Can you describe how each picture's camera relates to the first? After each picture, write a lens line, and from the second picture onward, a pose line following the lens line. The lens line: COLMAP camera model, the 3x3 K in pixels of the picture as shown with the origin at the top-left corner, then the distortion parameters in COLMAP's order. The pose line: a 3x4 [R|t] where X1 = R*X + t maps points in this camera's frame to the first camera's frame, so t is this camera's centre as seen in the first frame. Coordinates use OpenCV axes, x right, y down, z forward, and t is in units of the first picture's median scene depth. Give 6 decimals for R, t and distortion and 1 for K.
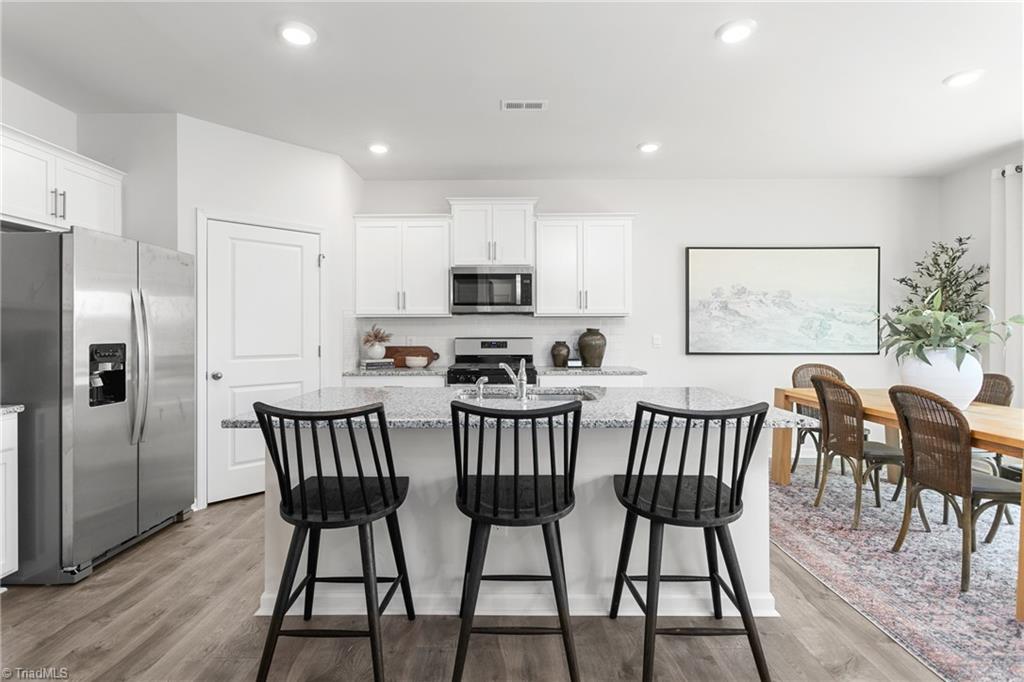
lens RADIAL K [[492.5, 0, 508.3], [0, 492.5, 328.8], [0, 0, 1]] dist [0.000813, 0.001418]
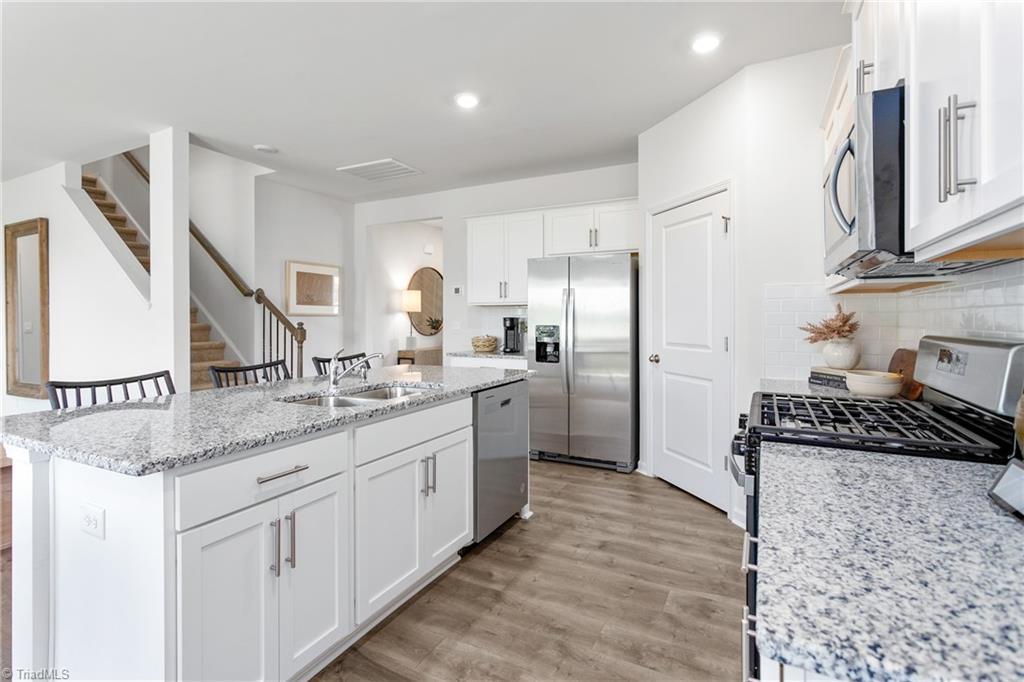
lens RADIAL K [[492.5, 0, 502.8], [0, 492.5, 320.0], [0, 0, 1]] dist [0.000813, 0.001418]
pose [[-0.437873, 0.003252, -0.899031, 0.407025], [0.004470, 0.999989, 0.001440, 0.005472], [0.899026, -0.003389, -0.437883, 0.912147]]
